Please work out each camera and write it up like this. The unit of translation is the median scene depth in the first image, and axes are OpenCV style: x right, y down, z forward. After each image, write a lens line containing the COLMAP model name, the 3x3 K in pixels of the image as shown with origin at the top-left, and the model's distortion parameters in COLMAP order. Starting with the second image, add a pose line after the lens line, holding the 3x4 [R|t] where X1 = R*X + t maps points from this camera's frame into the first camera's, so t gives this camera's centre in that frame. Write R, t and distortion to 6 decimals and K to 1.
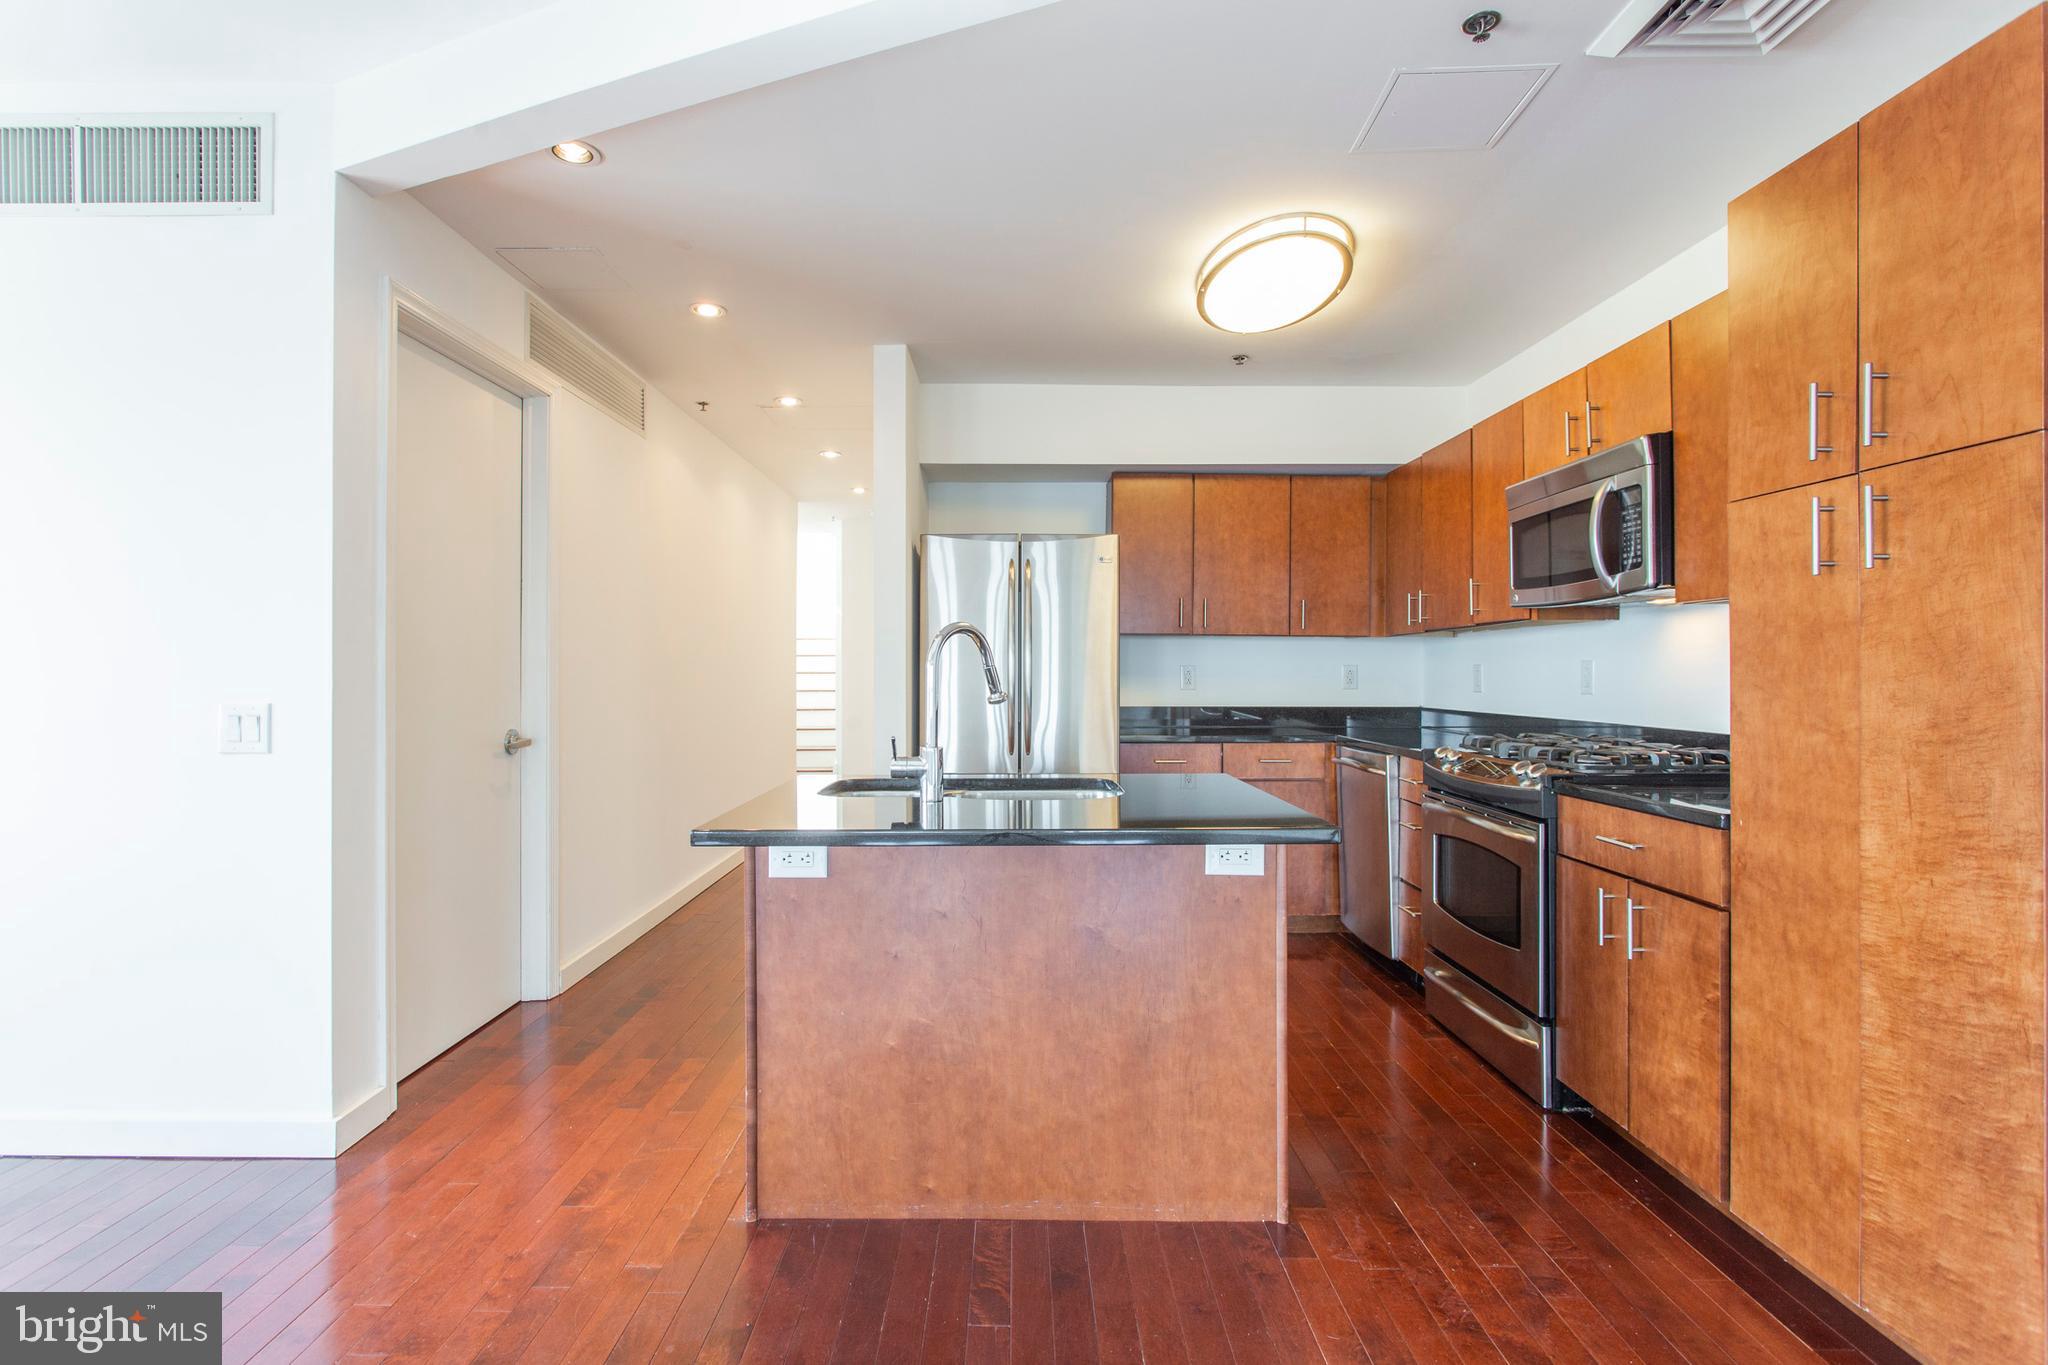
lens RADIAL K [[1002.3, 0, 1000.6], [0, 1002.3, 666.2], [0, 0, 1]] dist [-0.015902, 0.007067]
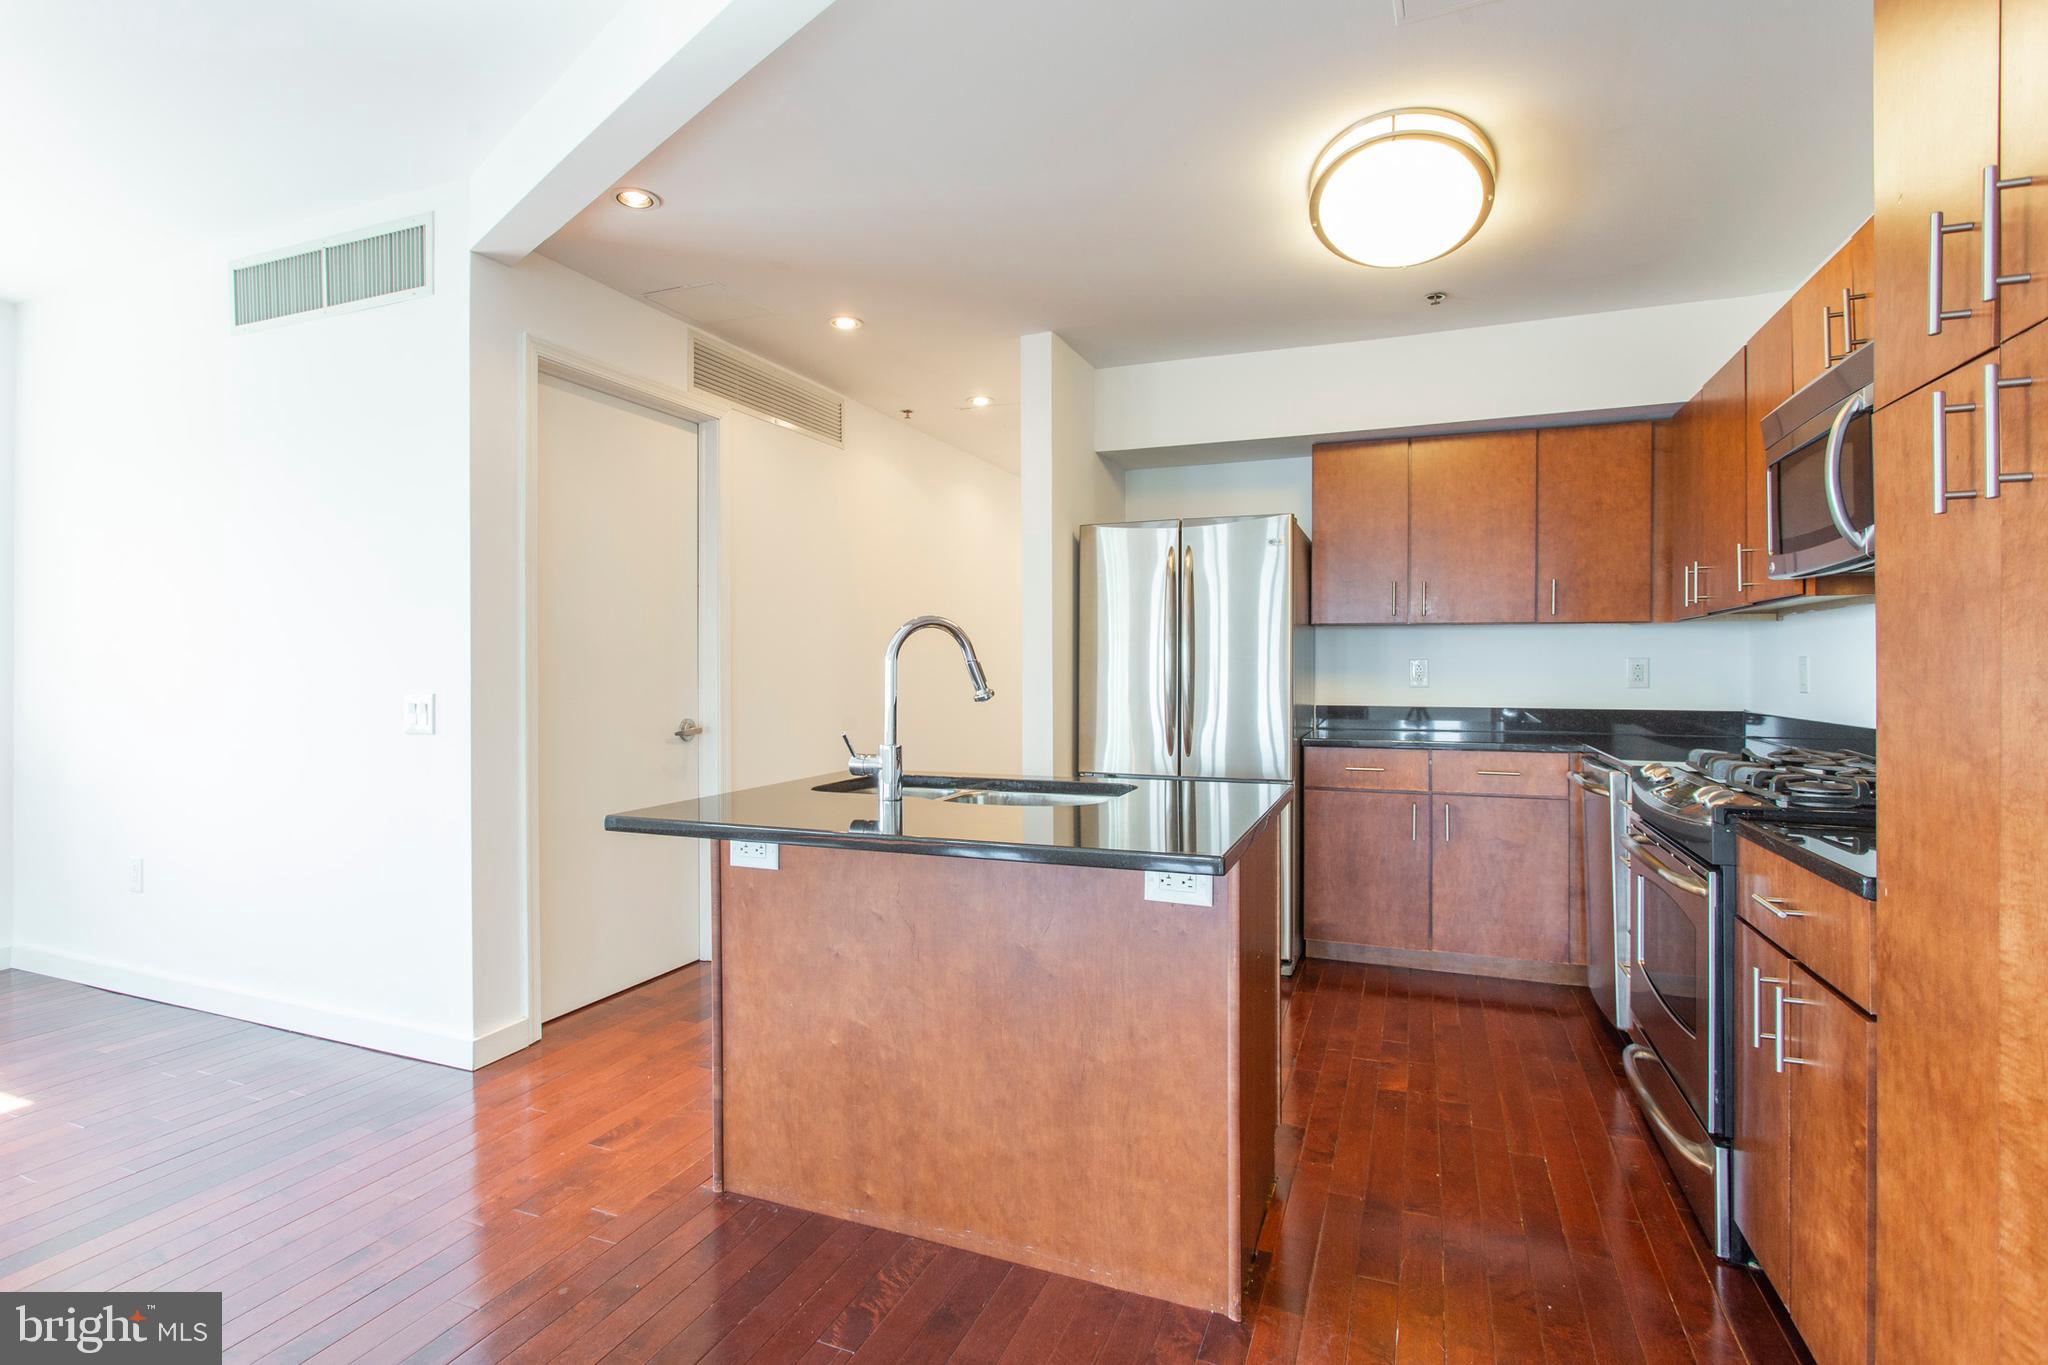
lens RADIAL K [[998.6, 0, 982.2], [0, 998.6, 668.2], [0, 0, 1]] dist [-0.017662, 0.006270]
pose [[0.923202, -0.000767, -0.384313, 0.407267], [0.003140, 0.999980, 0.005547, 0.001607], [0.384301, -0.006327, 0.923186, 0.146283]]
